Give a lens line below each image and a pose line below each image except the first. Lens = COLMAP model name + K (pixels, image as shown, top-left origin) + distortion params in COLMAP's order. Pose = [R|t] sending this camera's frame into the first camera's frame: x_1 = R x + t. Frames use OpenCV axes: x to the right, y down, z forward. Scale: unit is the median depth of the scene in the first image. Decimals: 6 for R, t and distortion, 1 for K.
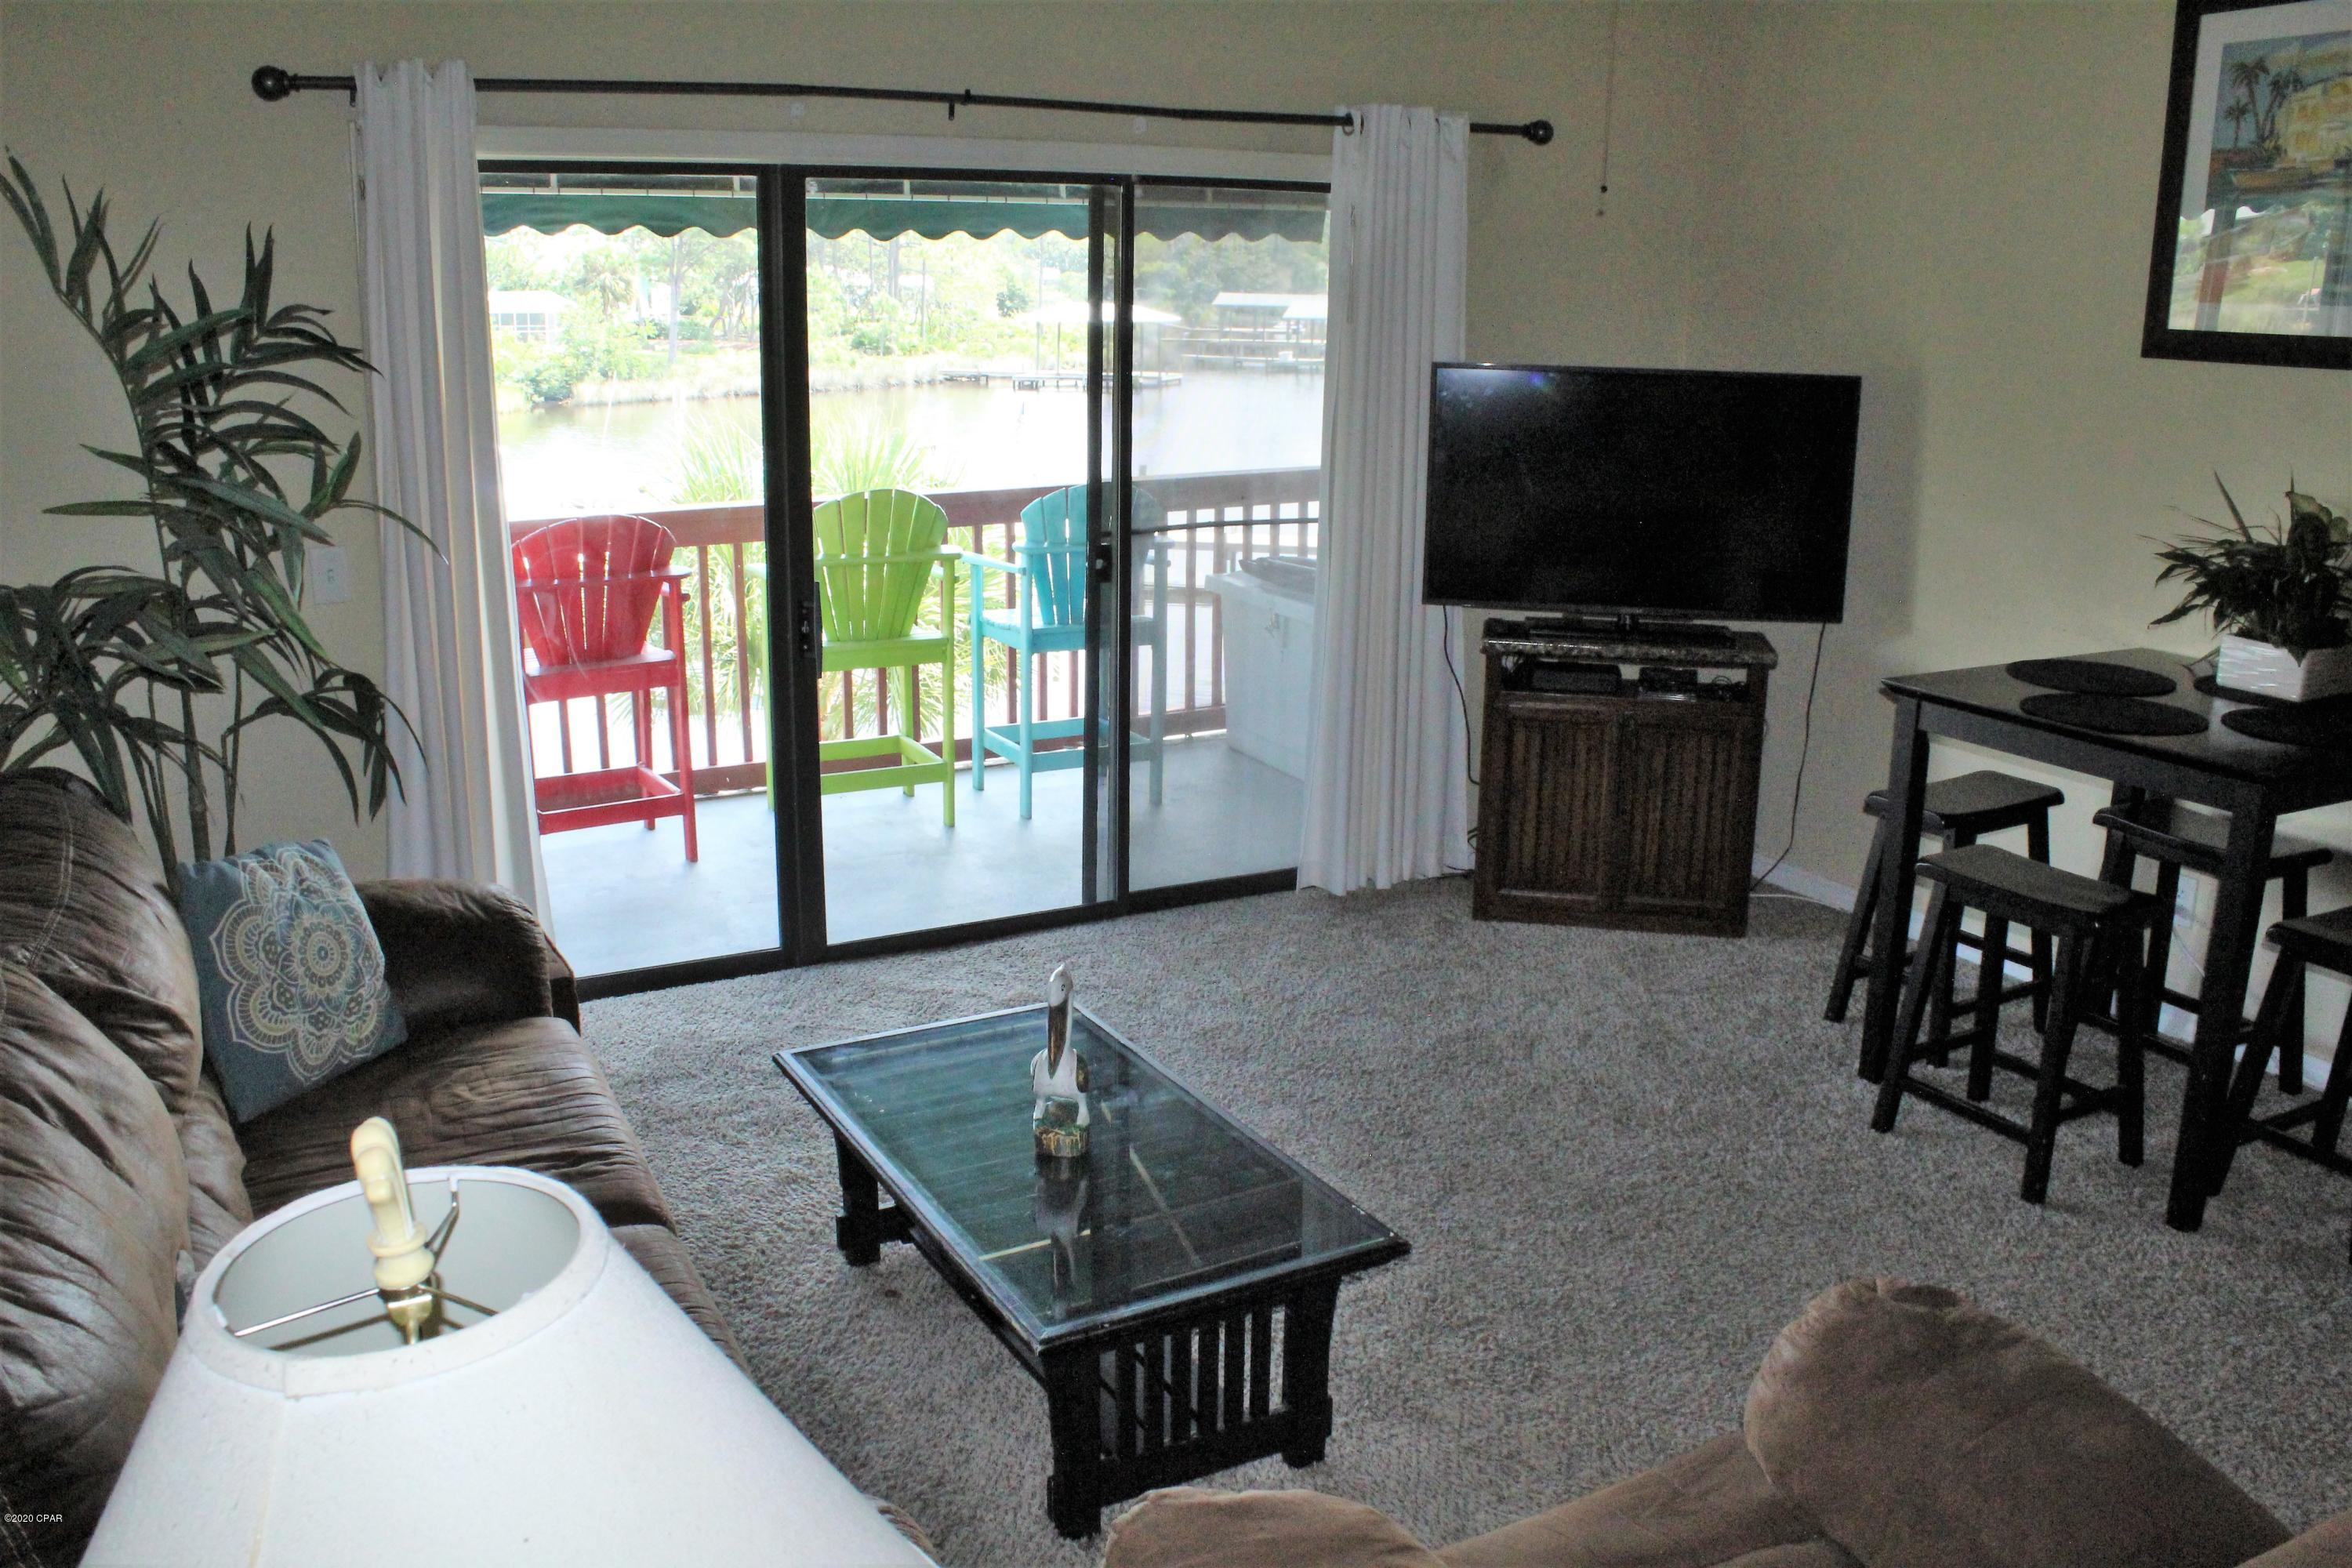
lens RADIAL K [[1961.9, 0, 1160.7], [0, 1961.9, 776.1], [0, 0, 1]] dist [-0.169267, 0.155050]
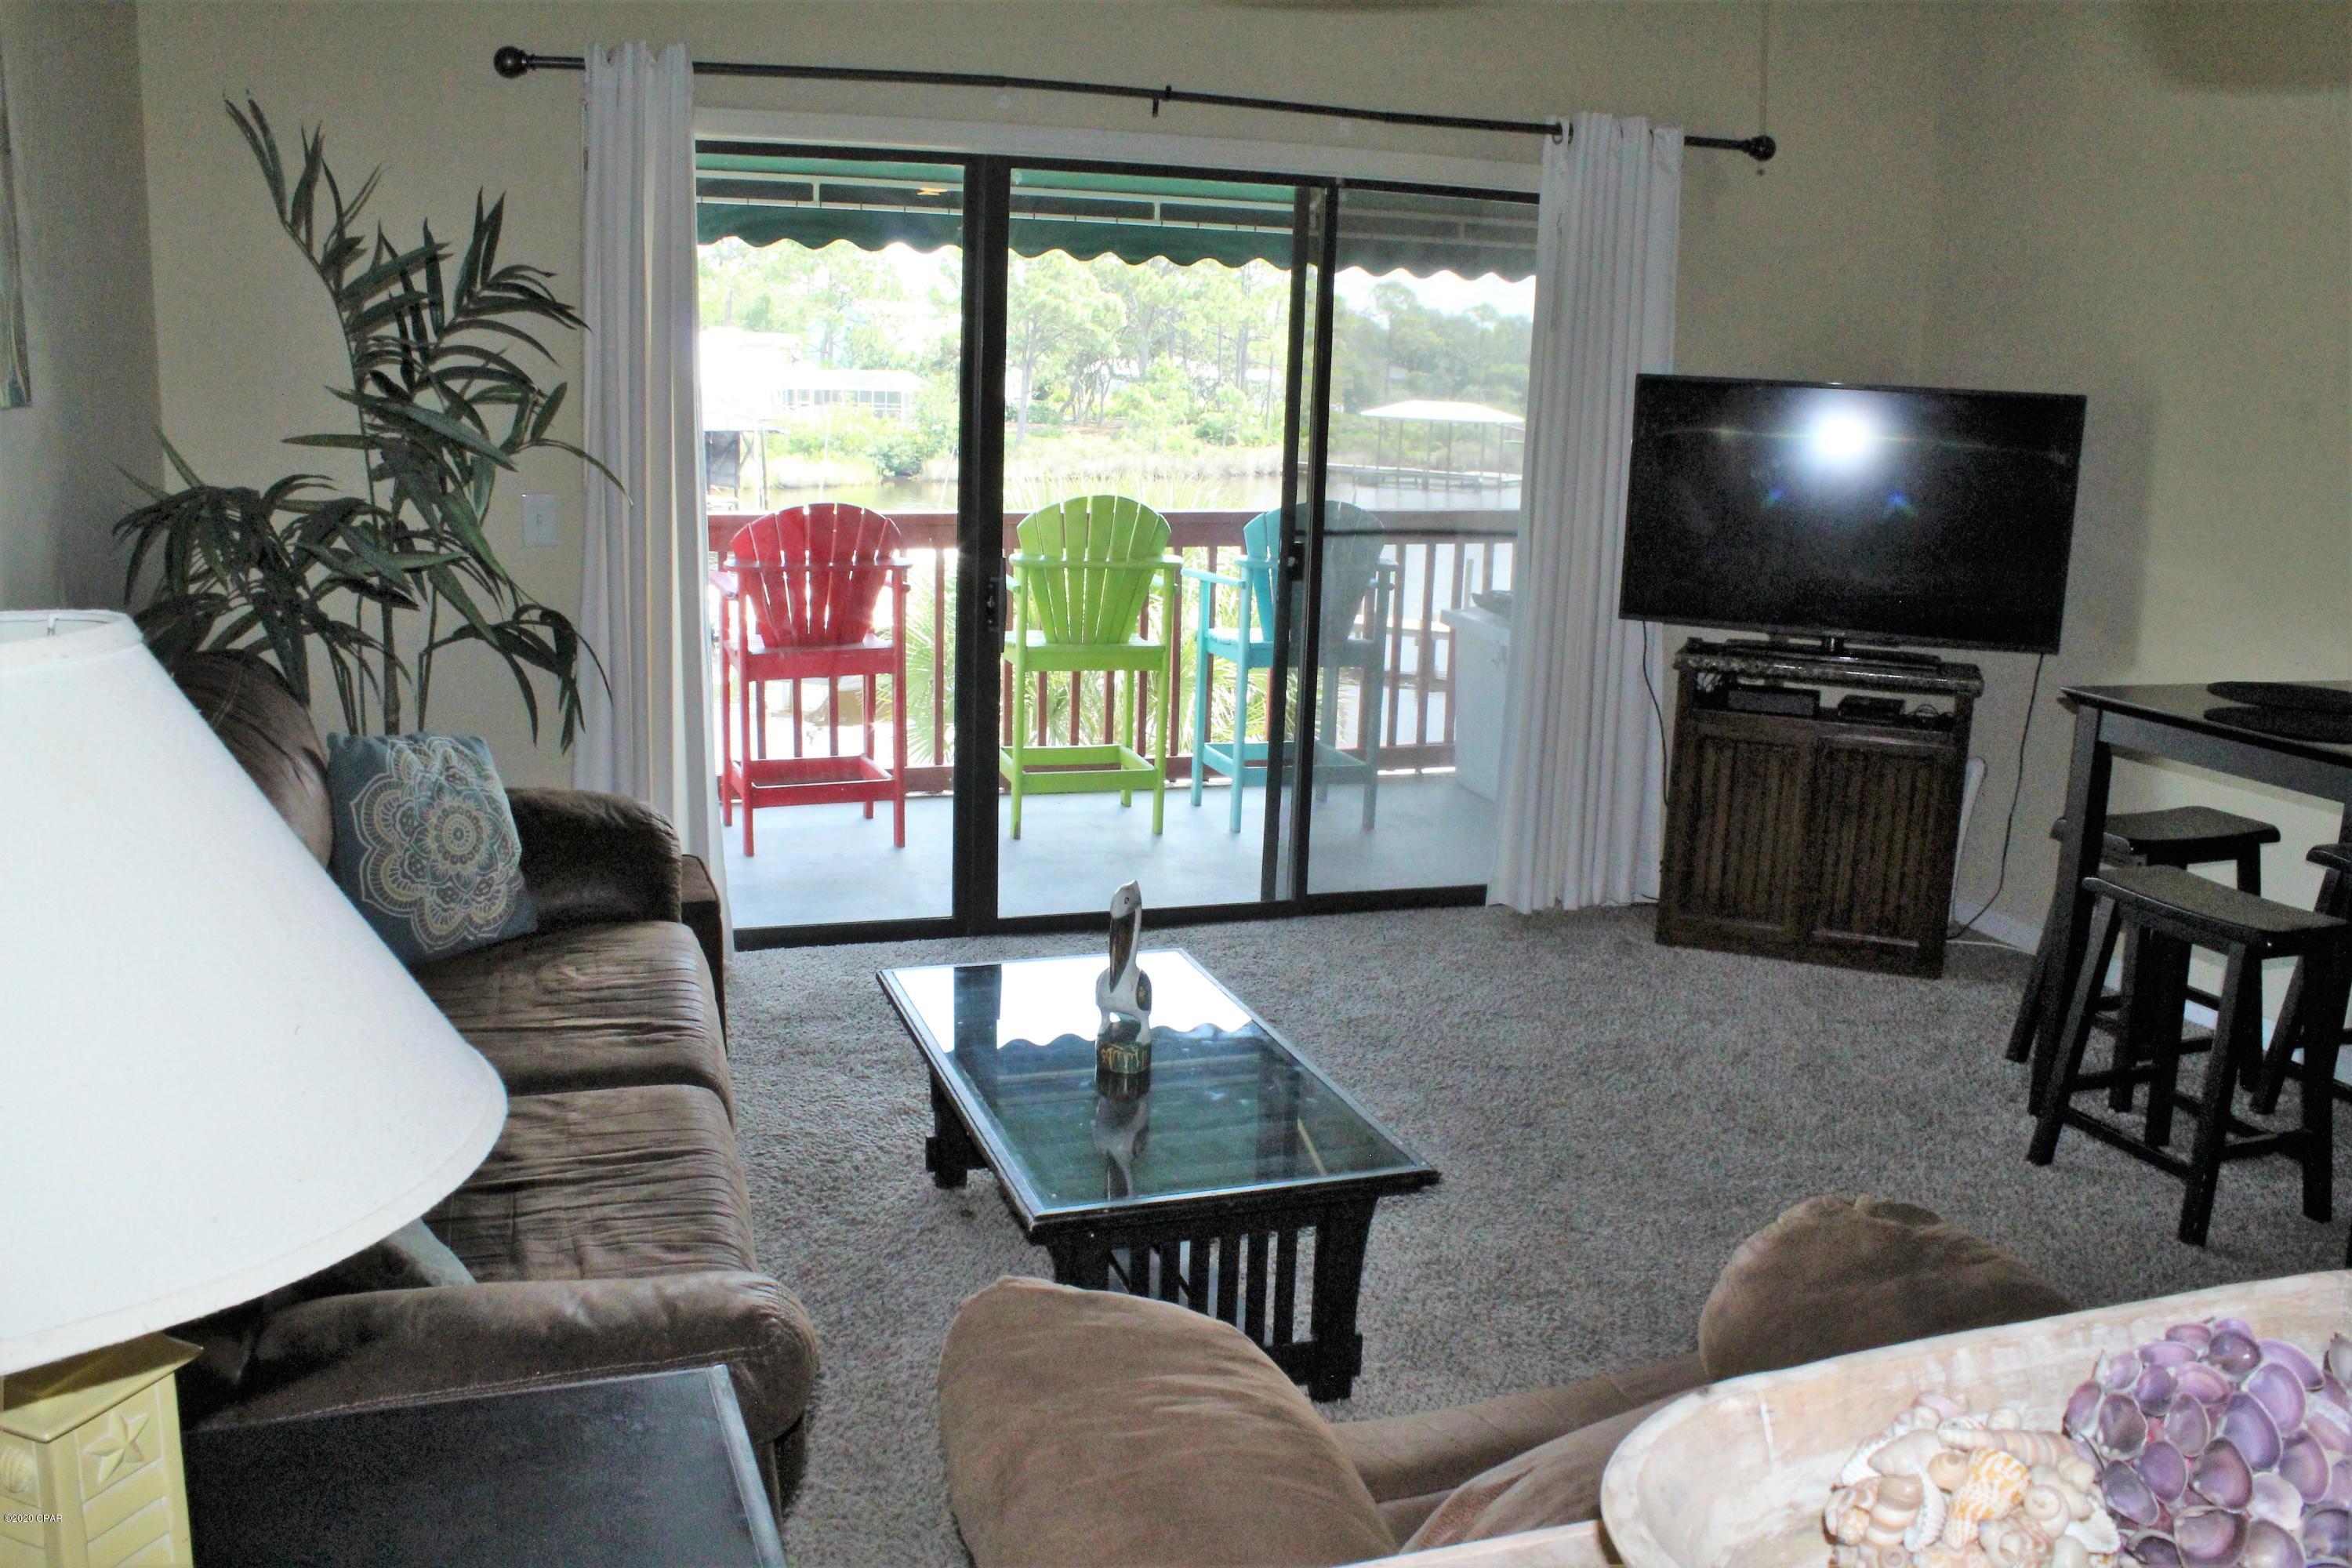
lens RADIAL K [[1961.9, 0, 1160.7], [0, 1961.9, 776.1], [0, 0, 1]] dist [-0.169267, 0.155050]
pose [[0.984260, 0.055706, -0.167715, 0.089199], [-0.063957, 0.996973, -0.044205, 0.058396], [0.164745, 0.054236, 0.984844, 0.001375]]
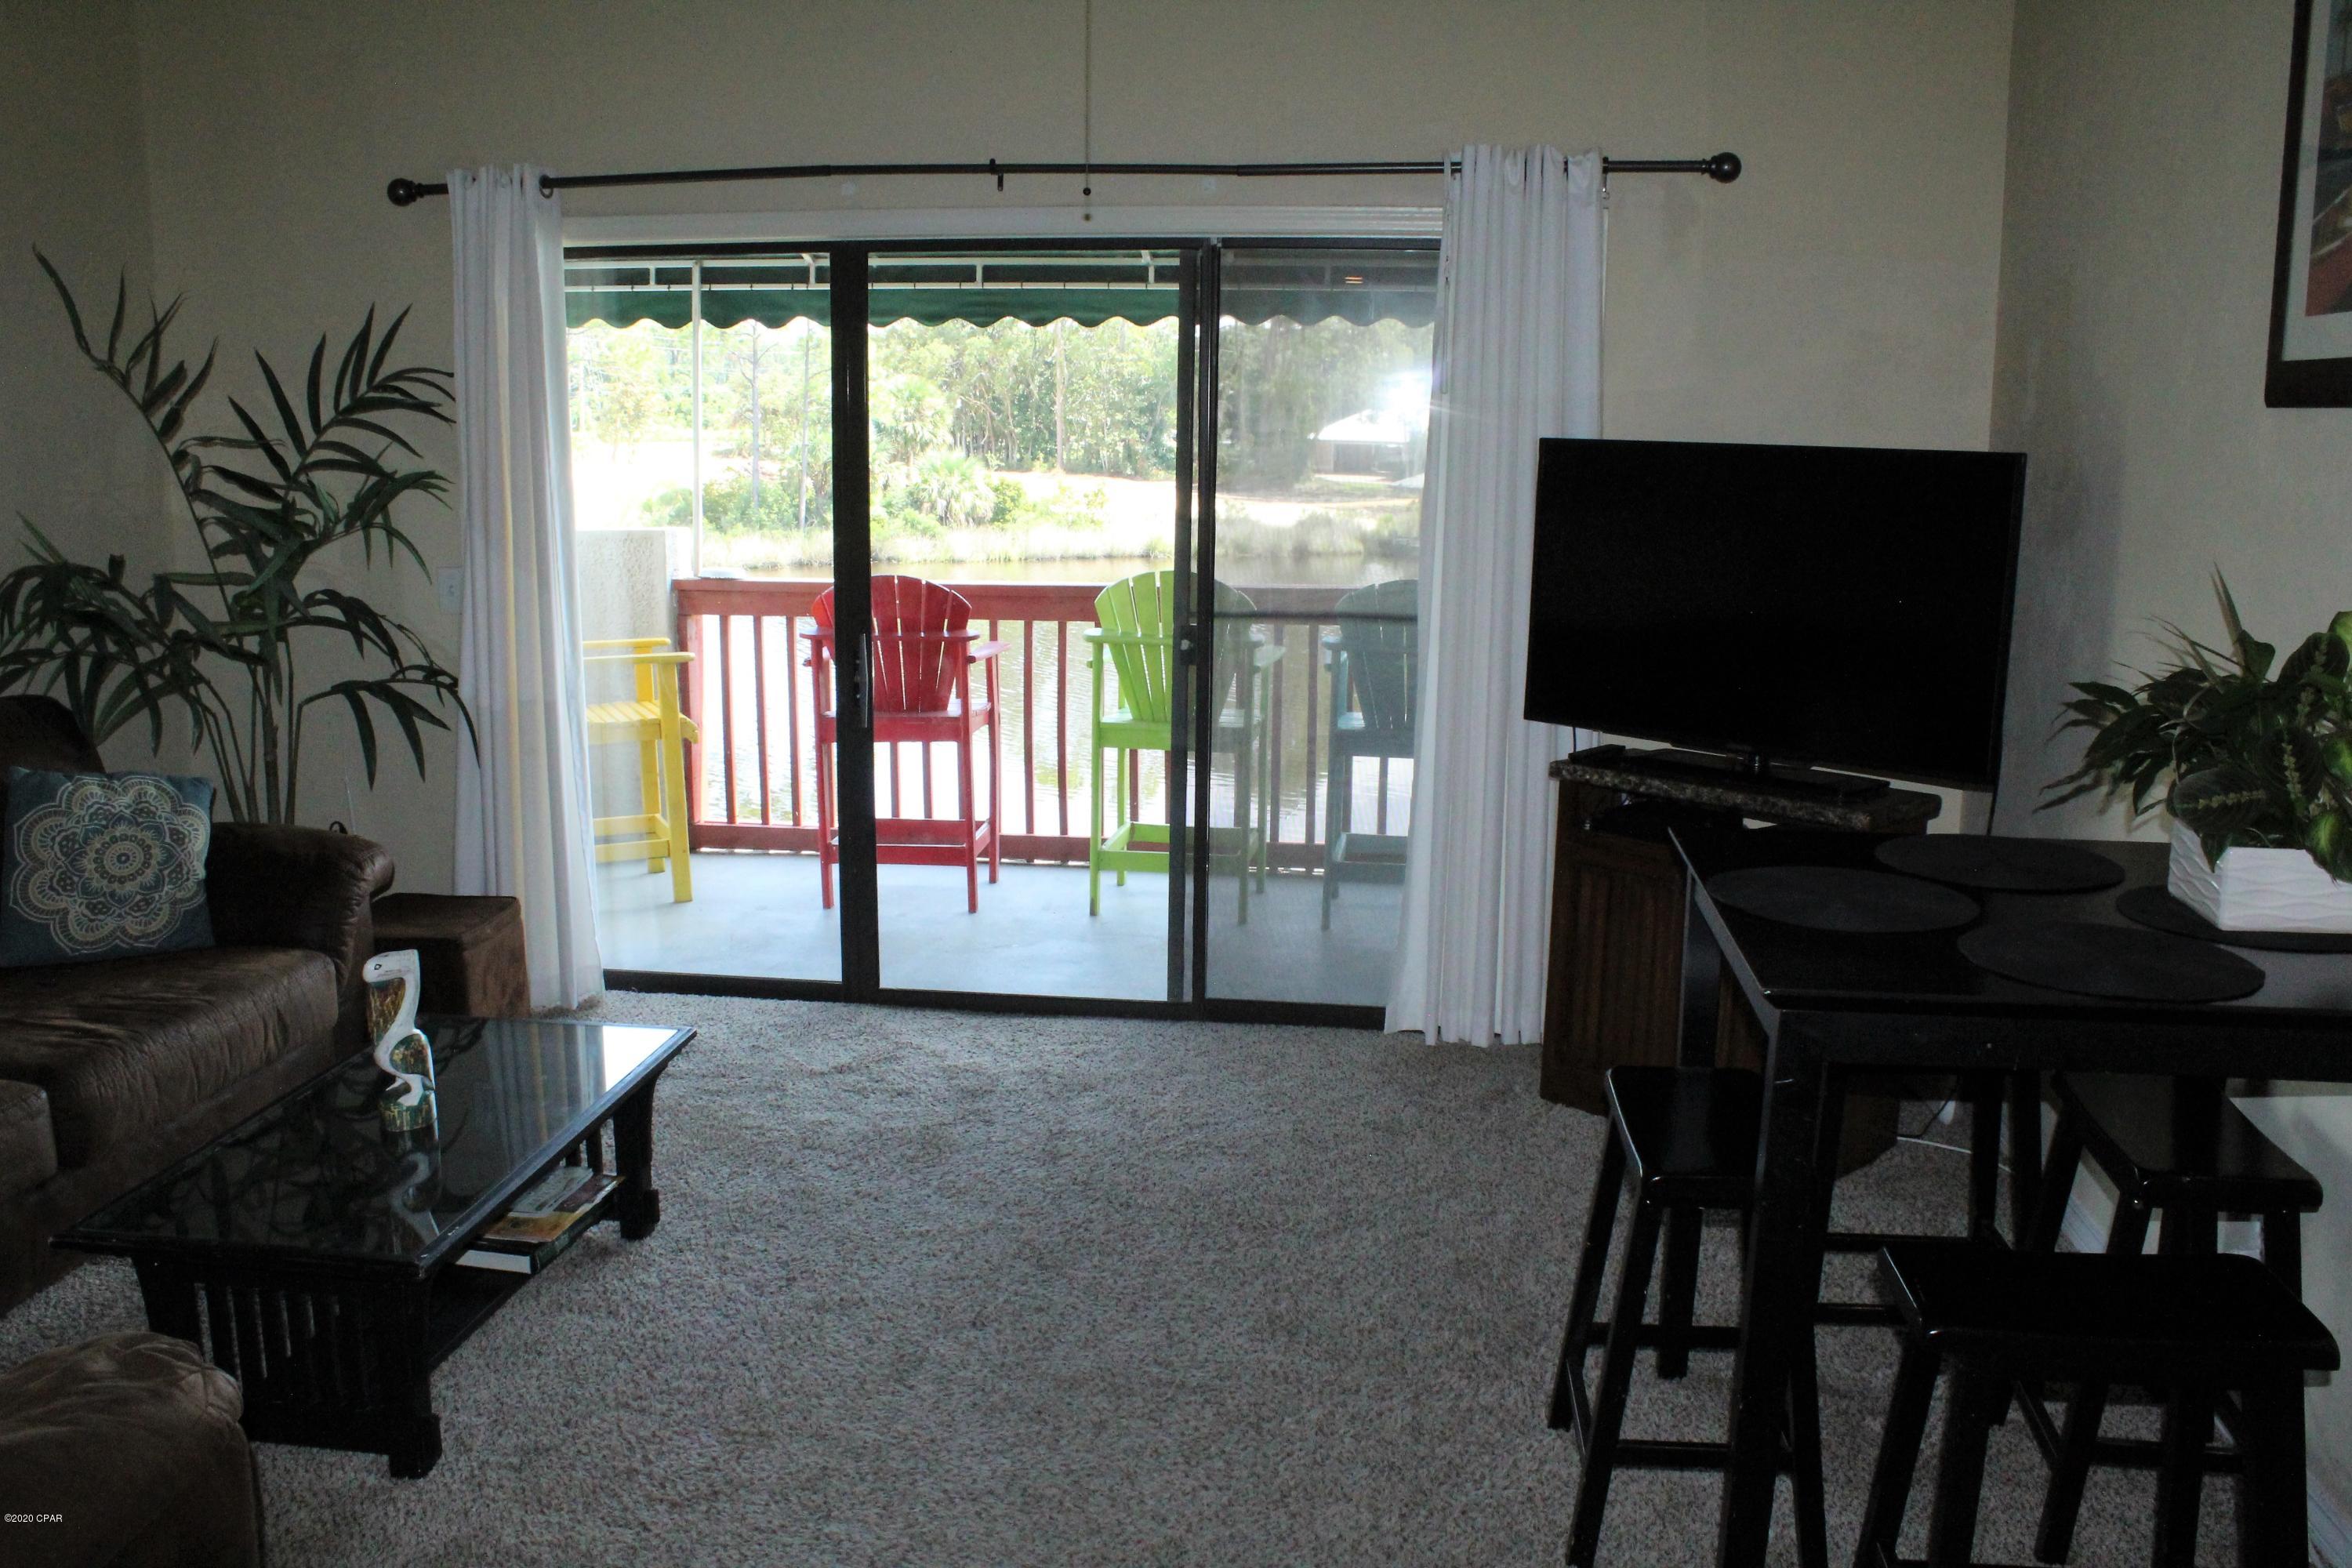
lens RADIAL K [[1961.9, 0, 1160.7], [0, 1961.9, 776.1], [0, 0, 1]] dist [-0.169267, 0.155050]
pose [[0.809193, 0.103397, -0.578374, 0.595020], [-0.145640, 0.988970, -0.026962, -0.019857], [0.569207, 0.106052, 0.815326, 0.253102]]
